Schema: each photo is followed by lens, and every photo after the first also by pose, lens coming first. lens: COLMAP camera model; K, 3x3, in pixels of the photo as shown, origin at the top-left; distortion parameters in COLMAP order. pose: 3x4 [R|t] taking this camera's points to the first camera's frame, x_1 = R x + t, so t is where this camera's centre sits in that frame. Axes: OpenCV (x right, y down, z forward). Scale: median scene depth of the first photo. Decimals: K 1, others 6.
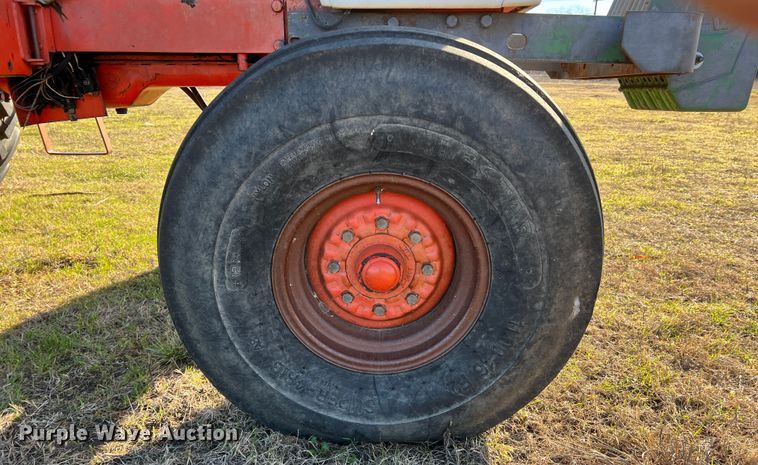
lens RADIAL K [[576.8, 0, 379.2], [0, 576.8, 285.8], [0, 0, 1]] dist [0.006334, 0.001757]
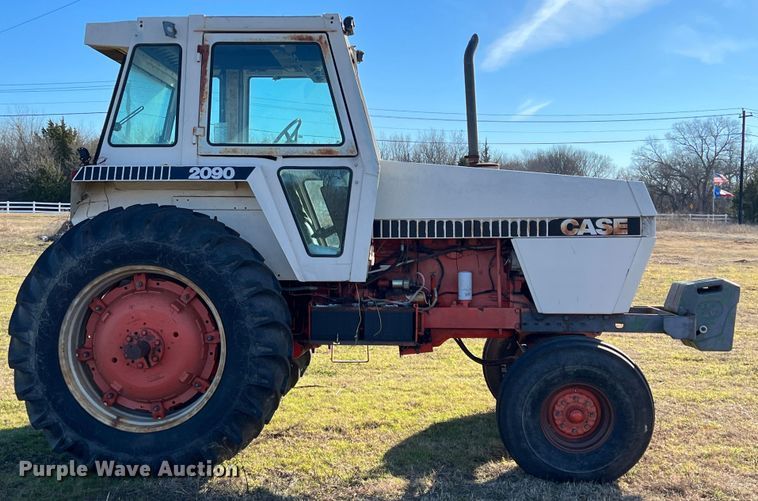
lens RADIAL K [[916.2, 0, 379.0], [0, 916.2, 250.5], [0, 0, 1]] dist [0.239121, -0.790121]
pose [[0.998775, -0.003102, -0.049378, -0.752972], [-0.011851, 0.953979, -0.299638, 0.593860], [0.048035, 0.299857, 0.952774, -3.733748]]
